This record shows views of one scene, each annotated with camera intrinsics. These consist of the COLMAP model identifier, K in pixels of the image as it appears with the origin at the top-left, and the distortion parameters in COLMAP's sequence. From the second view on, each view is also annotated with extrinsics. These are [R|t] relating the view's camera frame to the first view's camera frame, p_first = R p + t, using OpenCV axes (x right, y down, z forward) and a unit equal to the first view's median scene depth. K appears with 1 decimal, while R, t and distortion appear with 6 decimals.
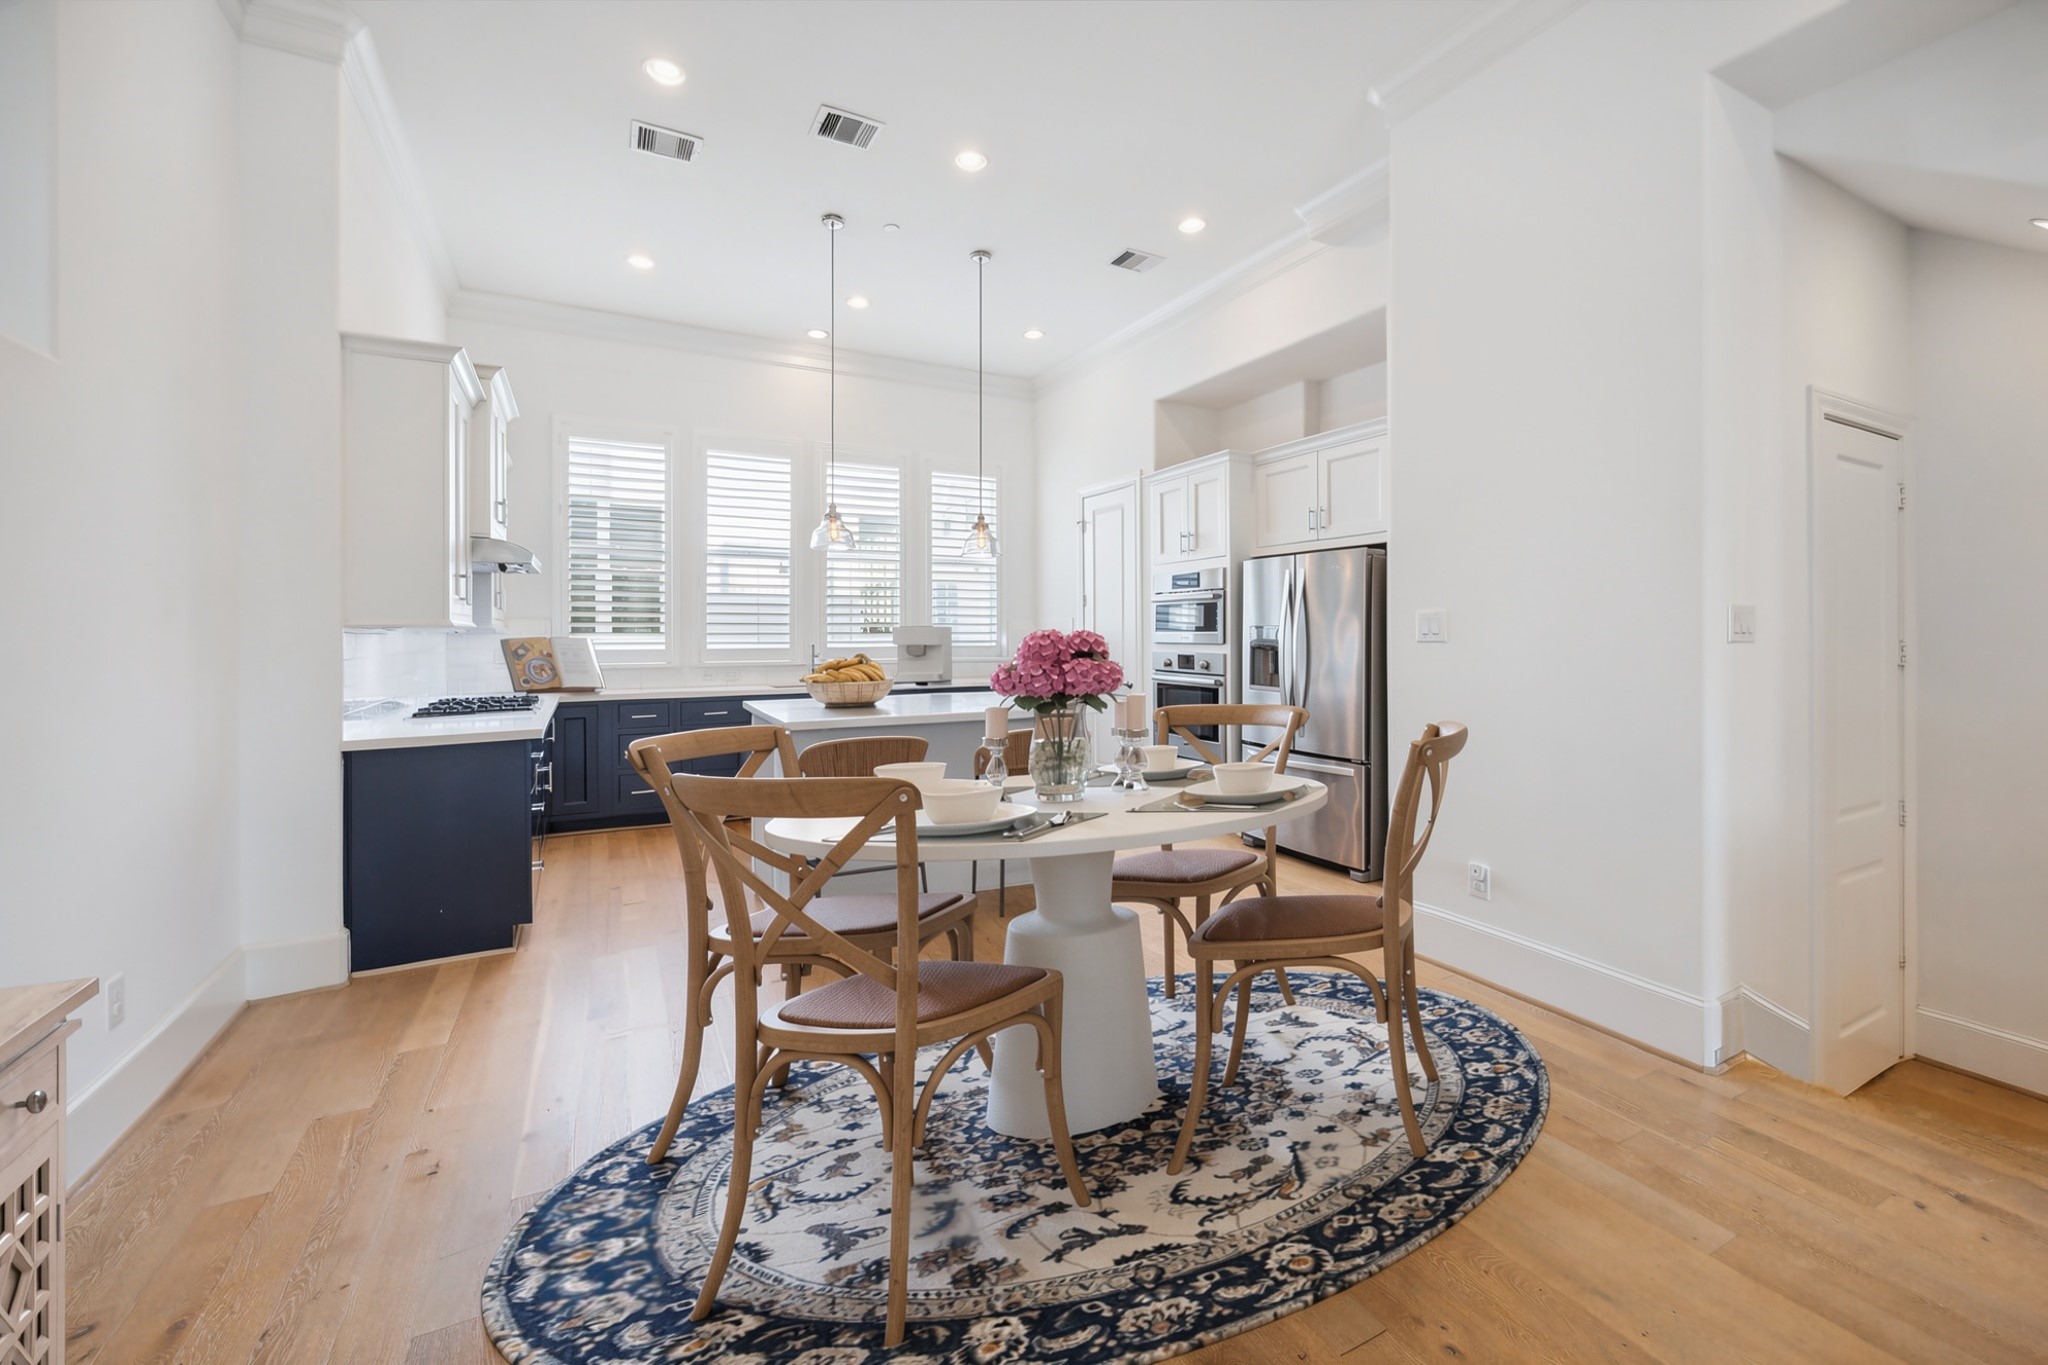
lens RADIAL K [[775.2, 0, 1007.3], [0, 775.2, 626.4], [0, 0, 1]] dist [0.000901, -0.000964]
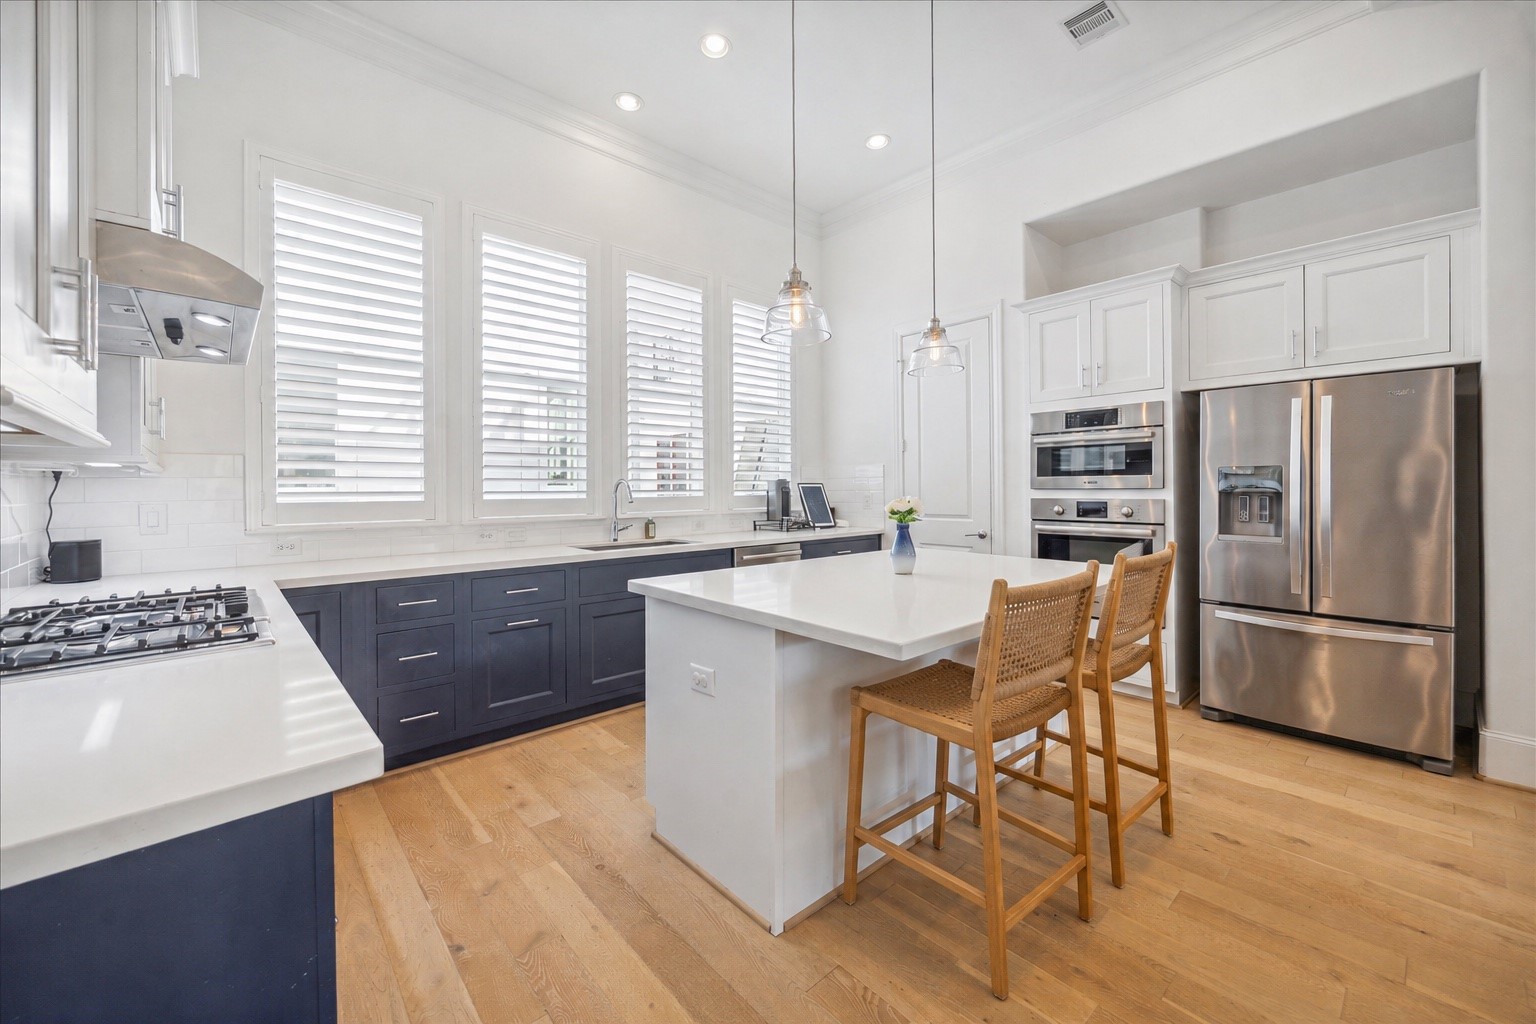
lens RADIAL K [[581.4, 0, 746.6], [0, 581.4, 487.1], [0, 0, 1]] dist [0.000901, -0.000964]
pose [[0.969568, -0.002960, 0.244805, -0.318071], [0.002357, 0.999993, 0.002755, 0.017018], [-0.244812, -0.002094, 0.969568, 0.455737]]
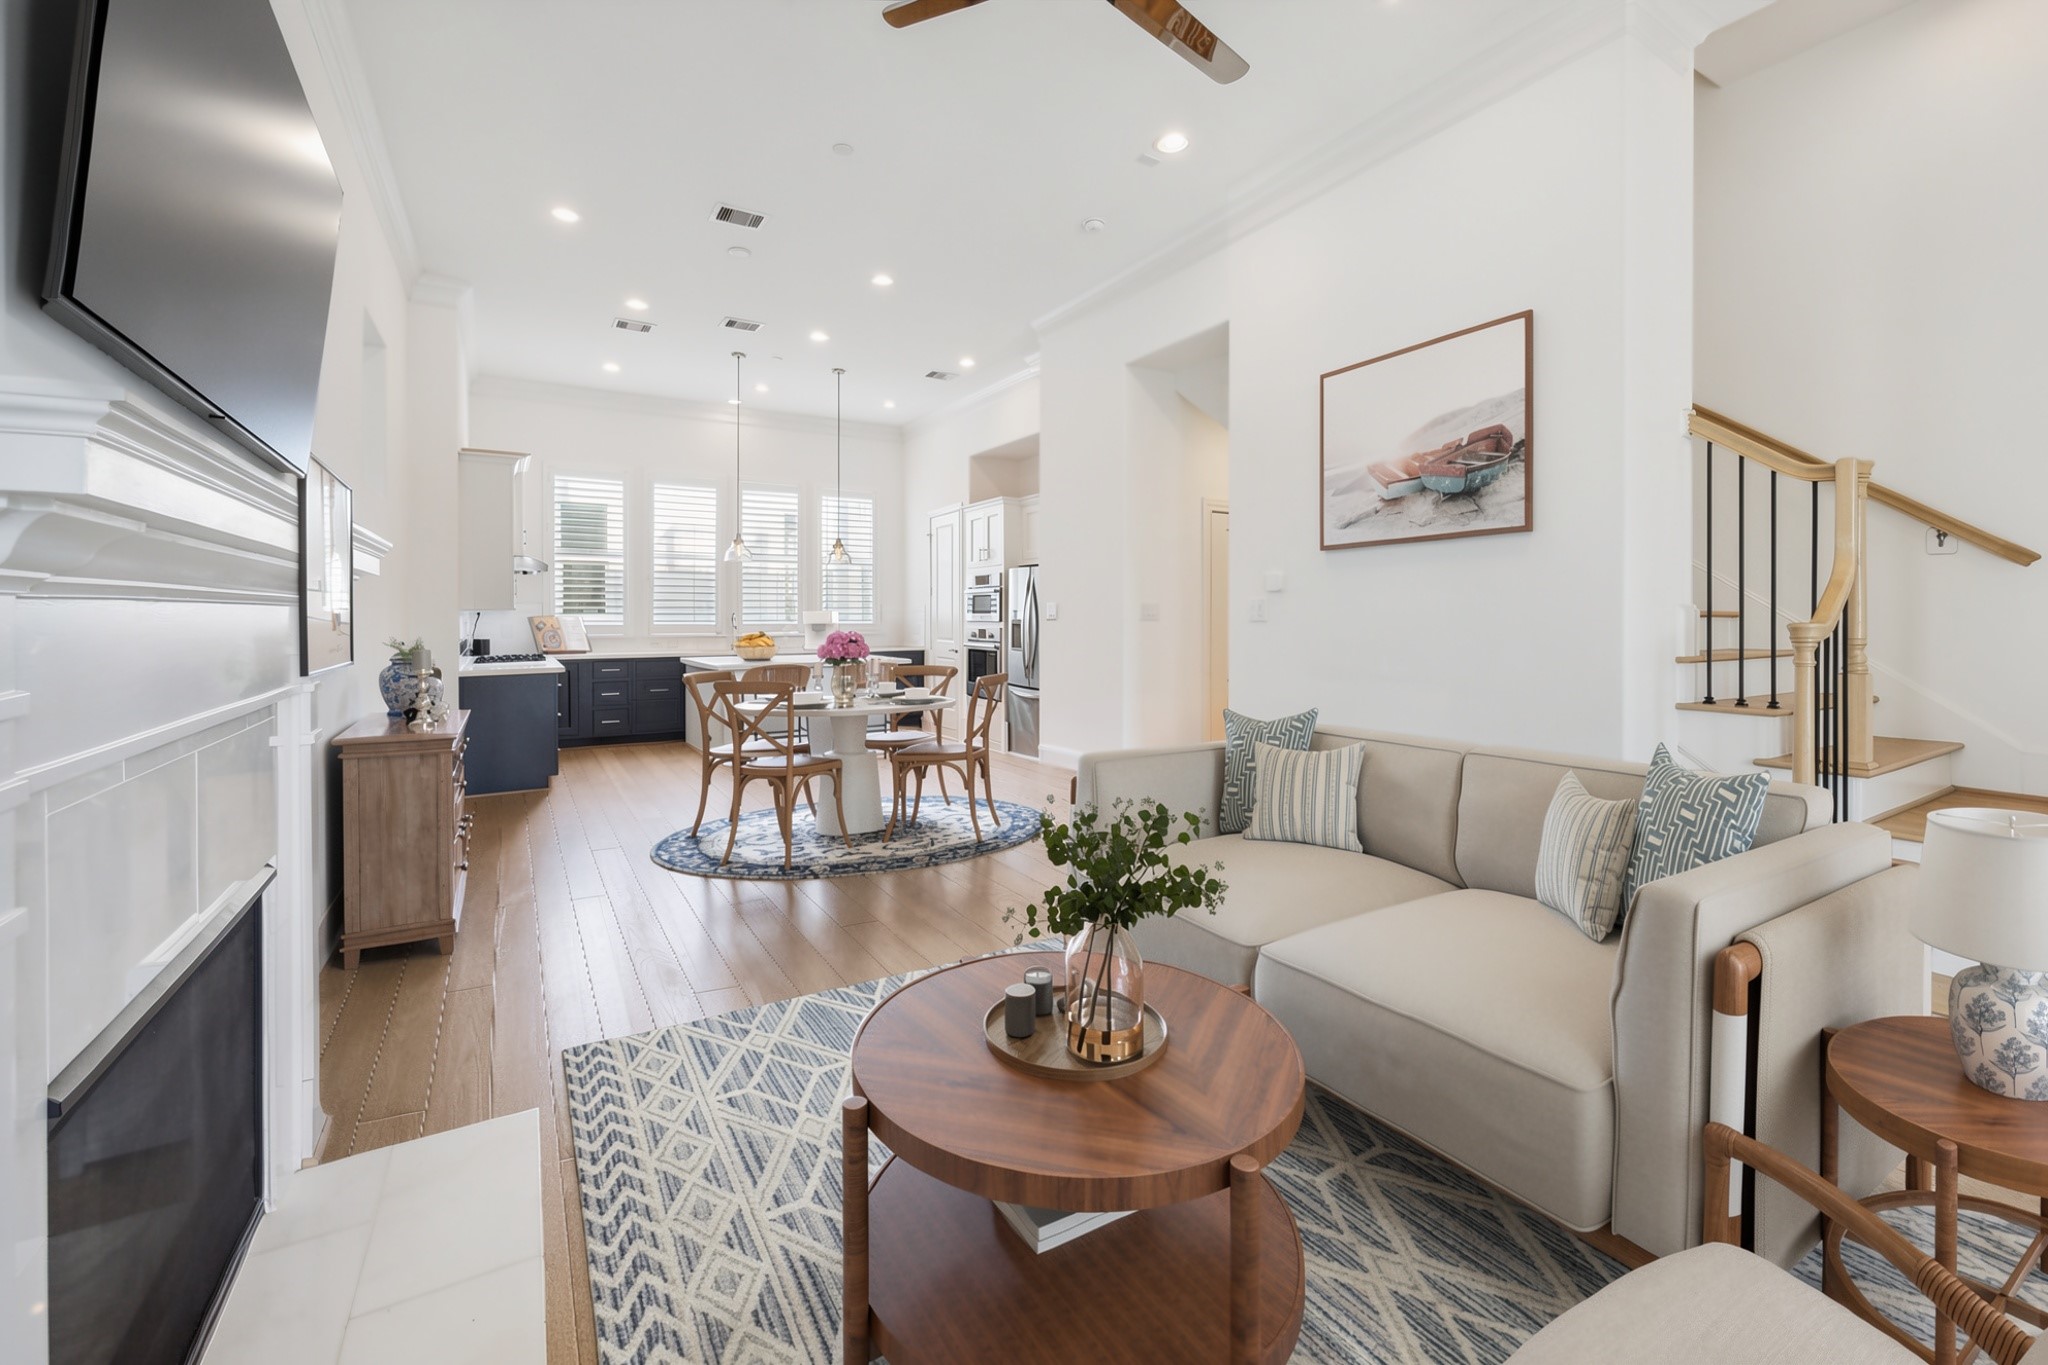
lens RADIAL K [[894.6, 0, 1056.9], [0, 894.6, 610.1], [0, 0, 1]] dist [0.002854, 0.000009]
pose [[0.997356, 0.002510, 0.072628, 0.250935], [-0.003058, 0.999968, 0.007429, -0.013819], [-0.072607, -0.007632, 0.997331, -0.754666]]
